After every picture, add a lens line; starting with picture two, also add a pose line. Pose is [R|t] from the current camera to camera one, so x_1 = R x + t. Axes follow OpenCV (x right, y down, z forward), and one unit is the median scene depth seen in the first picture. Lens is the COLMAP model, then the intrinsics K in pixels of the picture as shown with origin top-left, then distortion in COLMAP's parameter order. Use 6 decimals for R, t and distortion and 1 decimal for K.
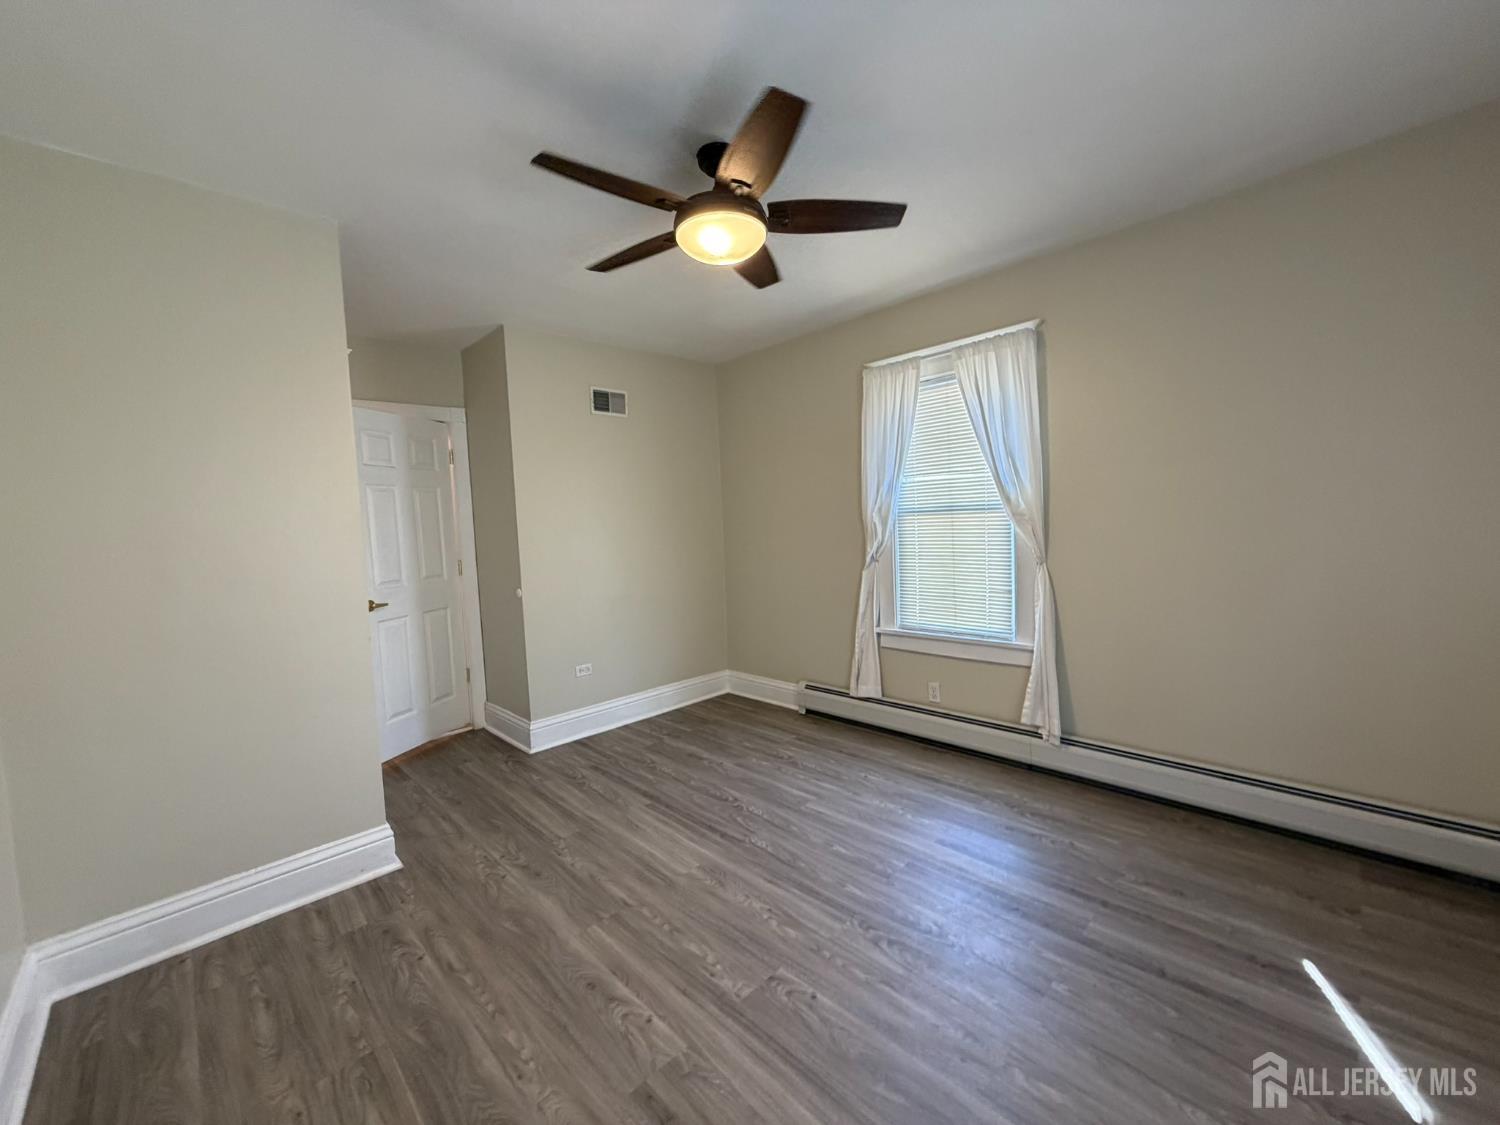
lens RADIAL K [[594.2, 0, 752.8], [0, 594.2, 556.7], [0, 0, 1]] dist [-0.001270, 0.000051]
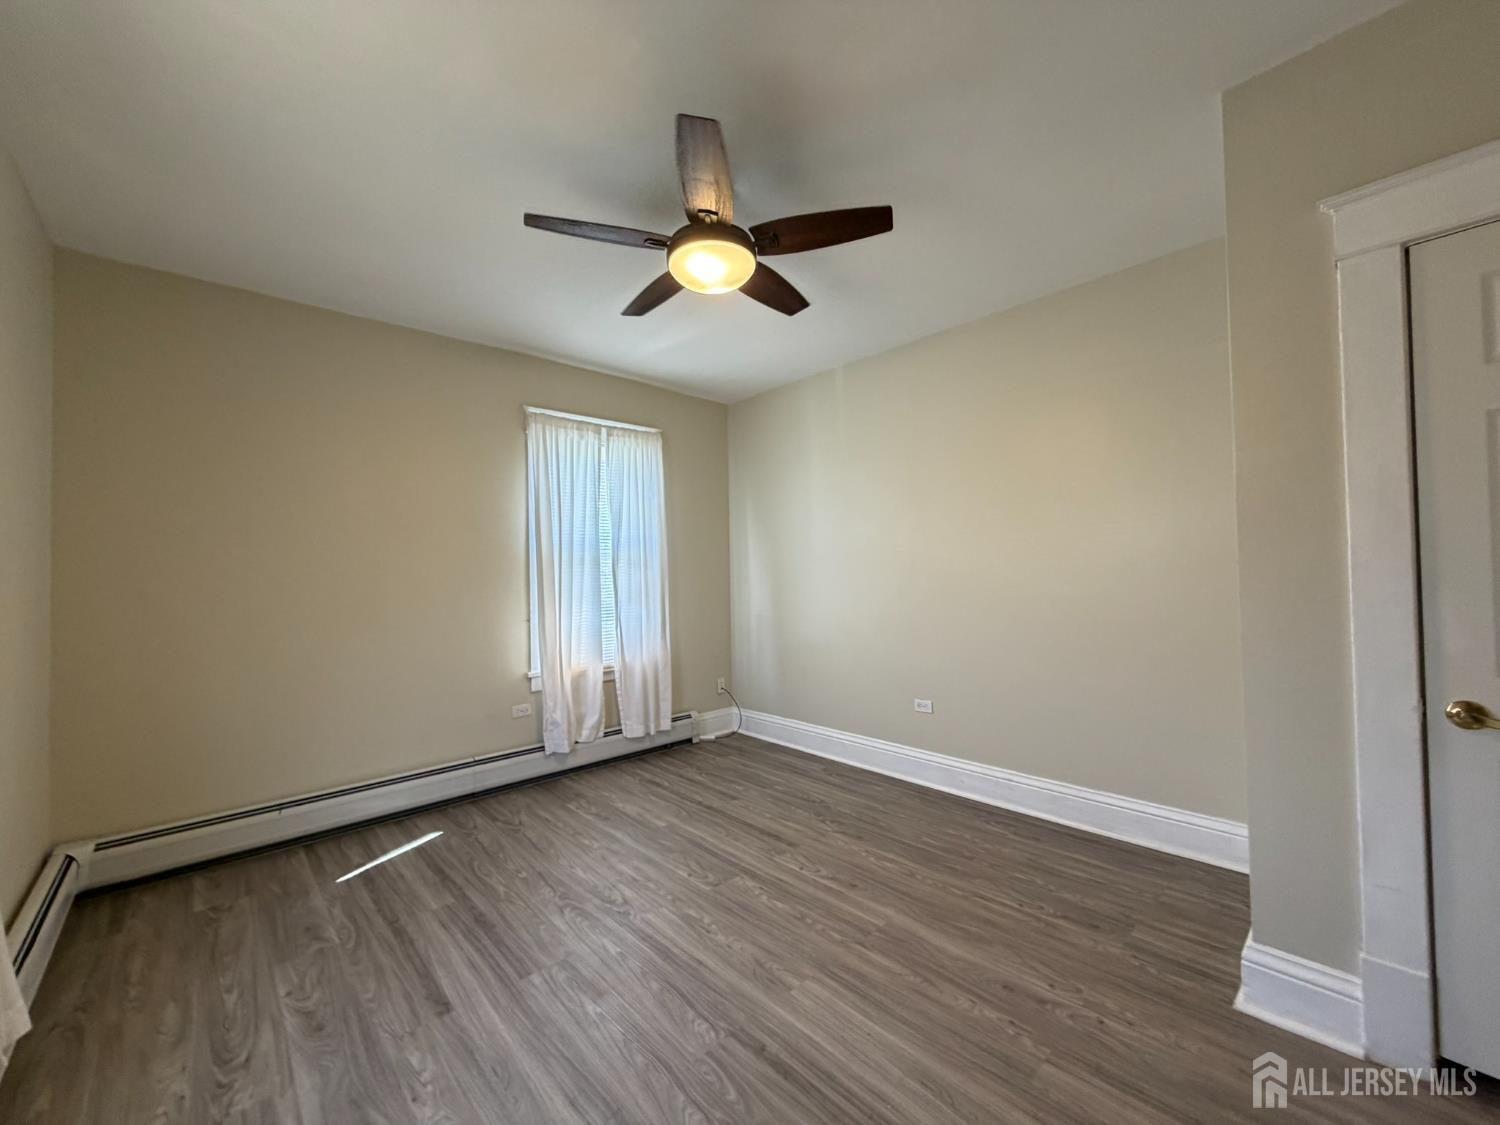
lens RADIAL K [[594.2, 0, 748.1], [0, 594.2, 563.4], [0, 0, 1]] dist [-0.001270, 0.000051]
pose [[-0.997299, 0.066223, 0.031772, -0.112375], [0.067645, 0.996649, 0.045985, -0.058253], [-0.028621, 0.048010, -0.998437, 2.000810]]
